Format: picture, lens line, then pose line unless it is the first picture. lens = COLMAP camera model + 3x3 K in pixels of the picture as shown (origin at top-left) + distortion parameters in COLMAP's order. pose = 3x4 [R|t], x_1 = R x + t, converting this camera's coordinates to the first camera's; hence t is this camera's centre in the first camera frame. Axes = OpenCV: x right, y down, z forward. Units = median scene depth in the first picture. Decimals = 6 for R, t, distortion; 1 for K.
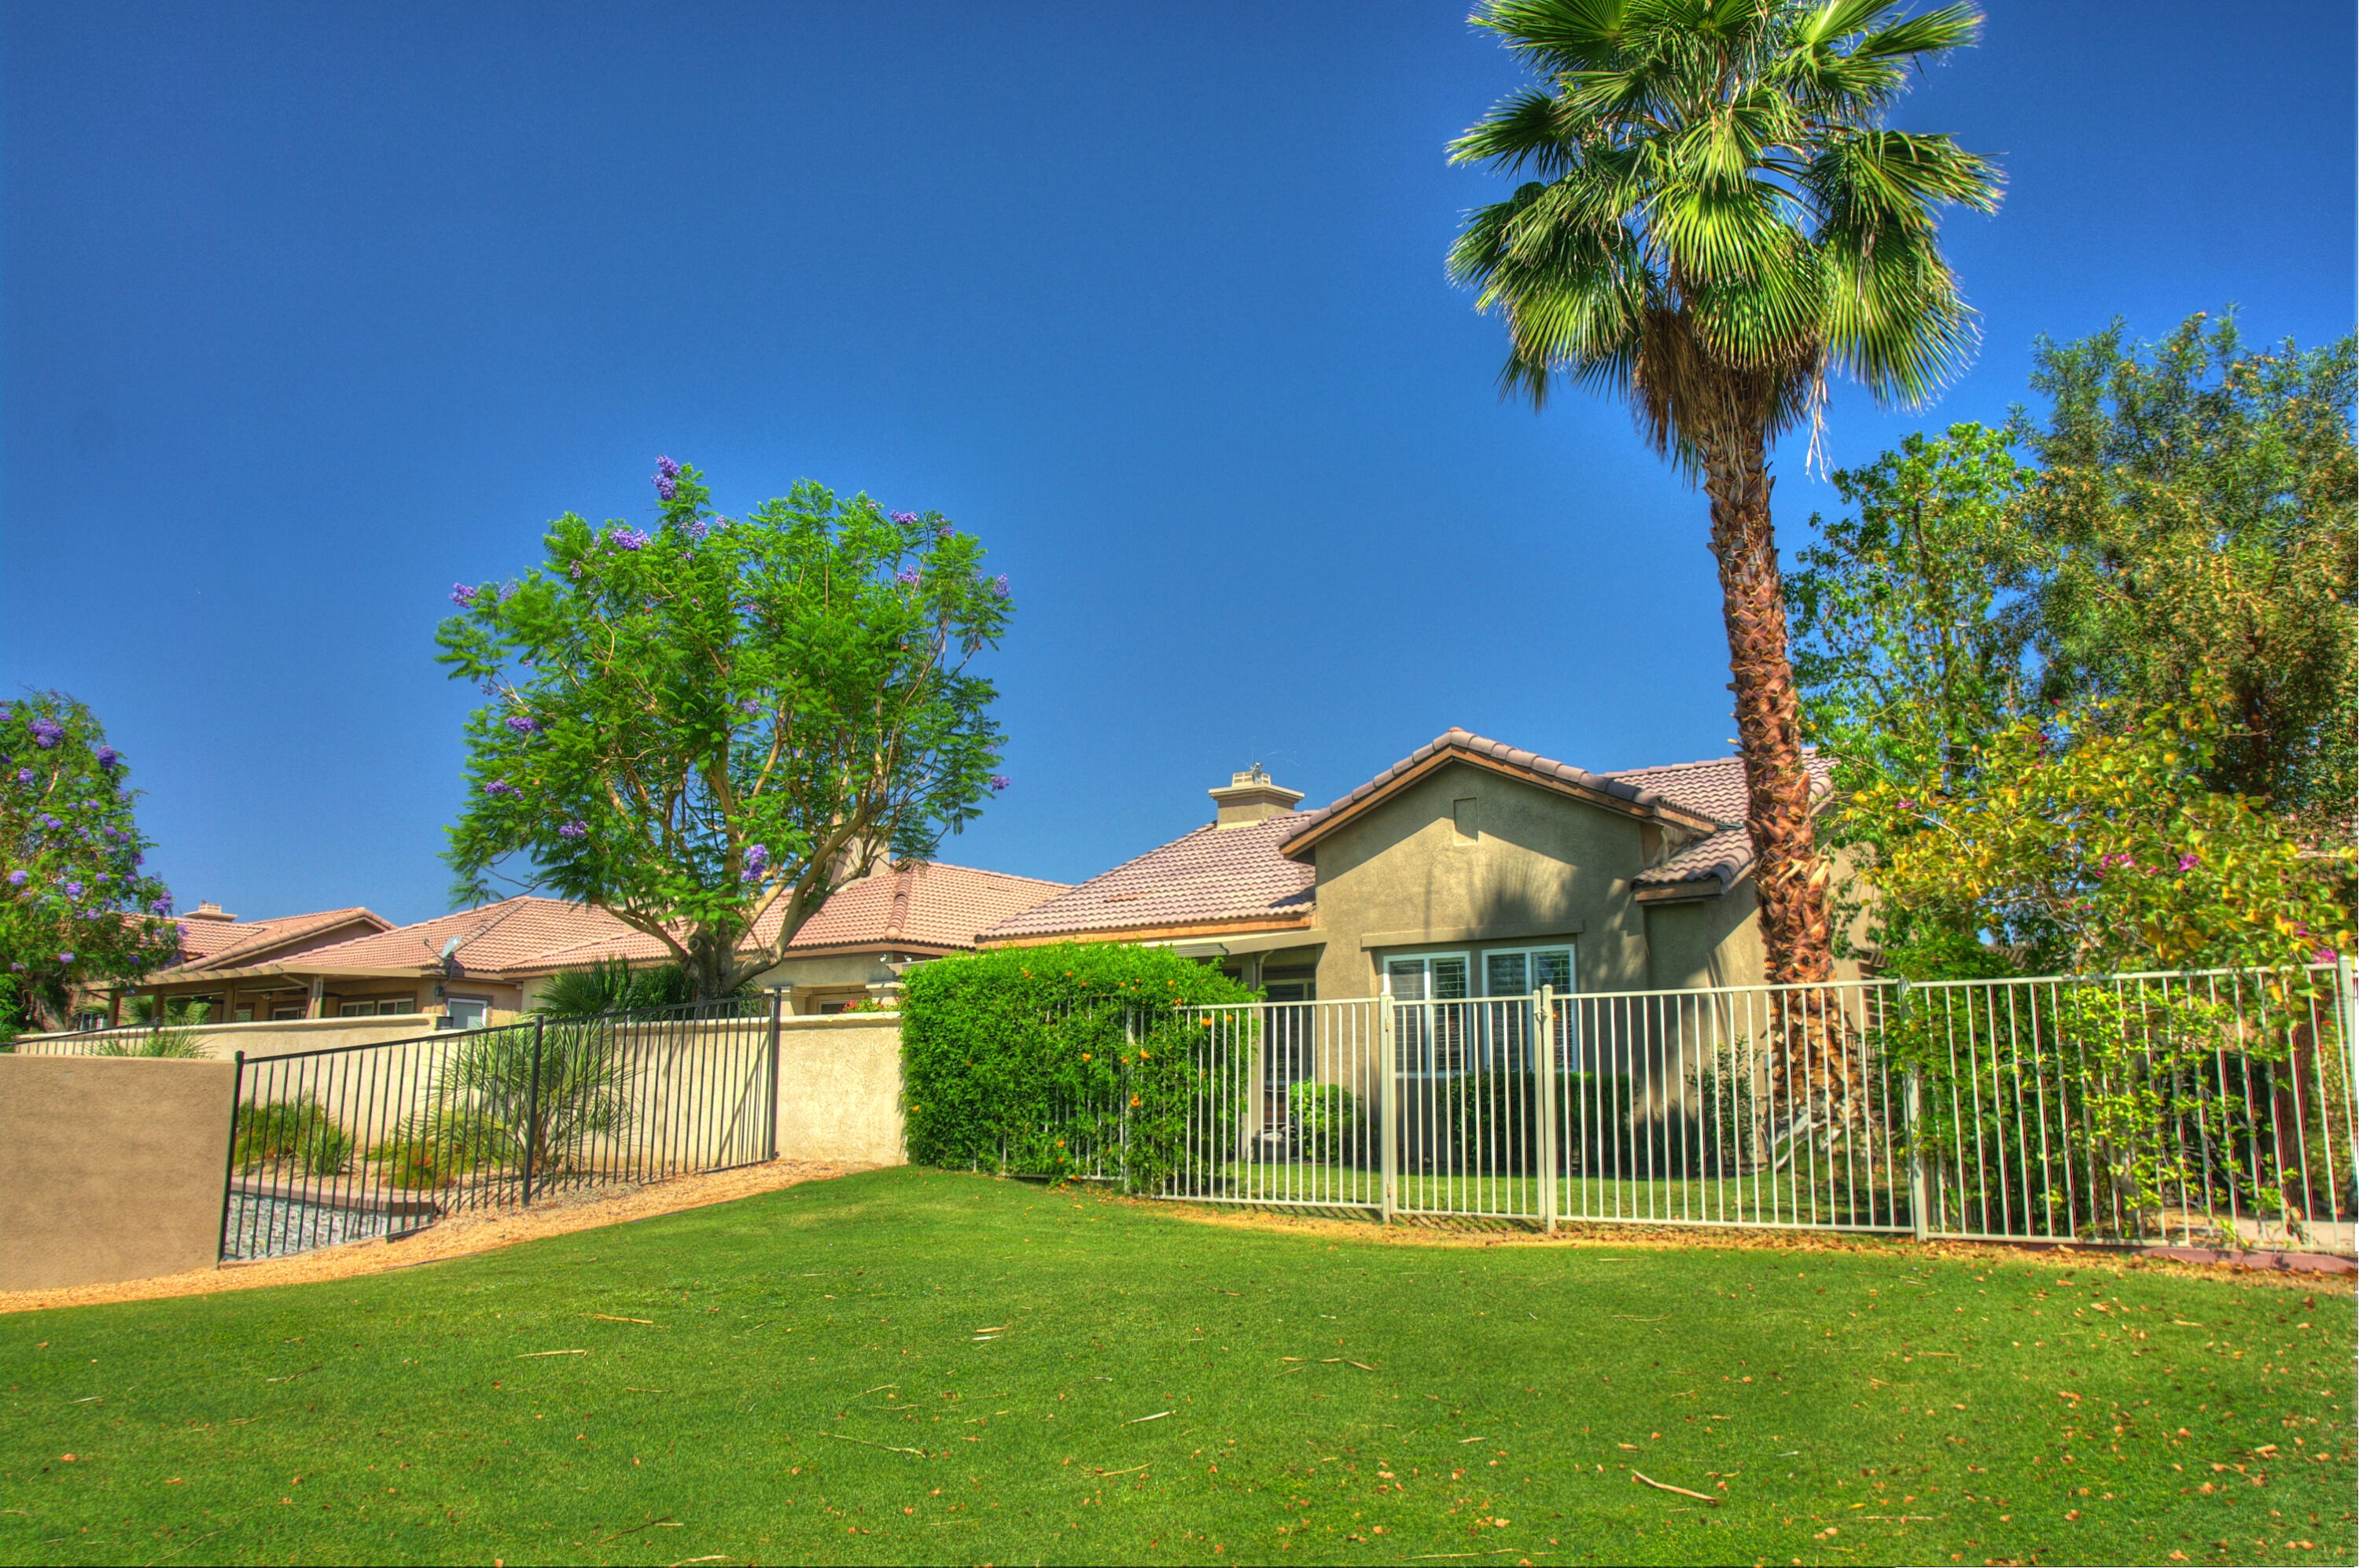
lens RADIAL K [[1777.3, 0, 1188.3], [0, 1777.3, 783.6], [0, 0, 1]] dist [-0.066687, 0.035439]
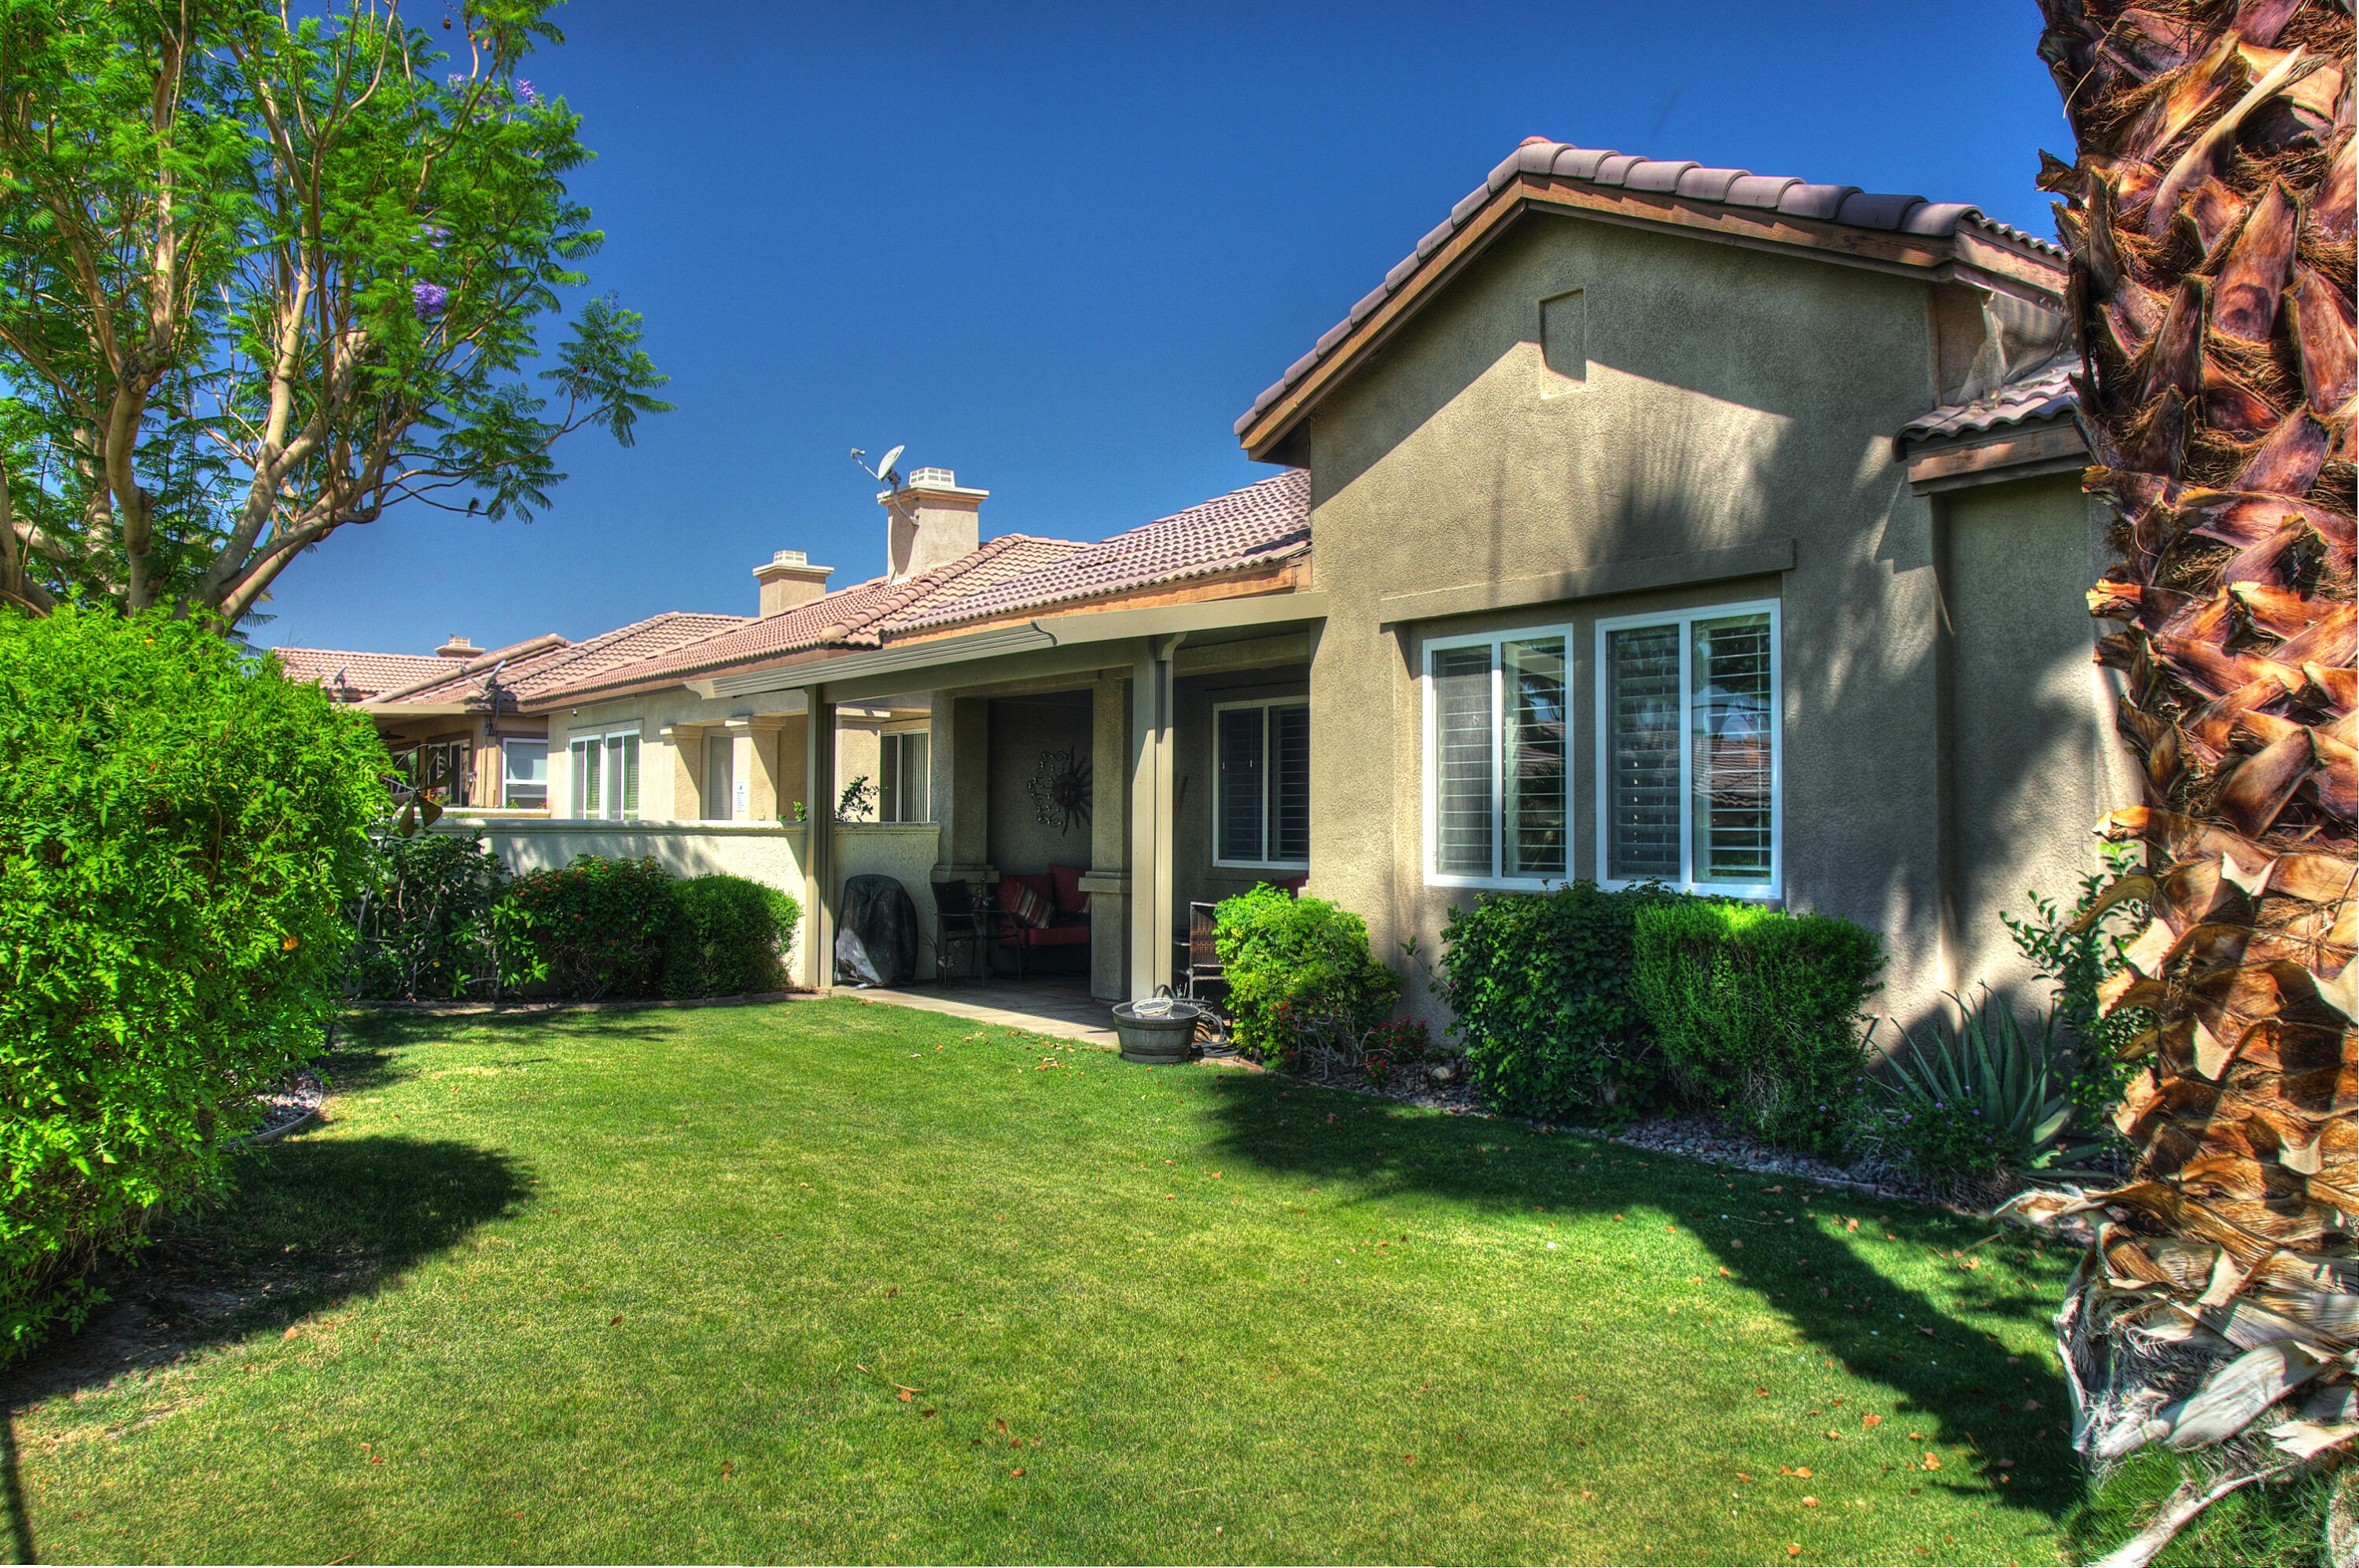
lens RADIAL K [[1777.3, 0, 1169.9], [0, 1777.3, 773.8], [0, 0, 1]] dist [-0.066687, 0.035439]
pose [[0.957490, -0.010531, -0.288273, 0.191718], [0.055273, 0.987514, 0.147513, 0.059171], [0.283121, -0.157176, 0.946118, 0.523138]]
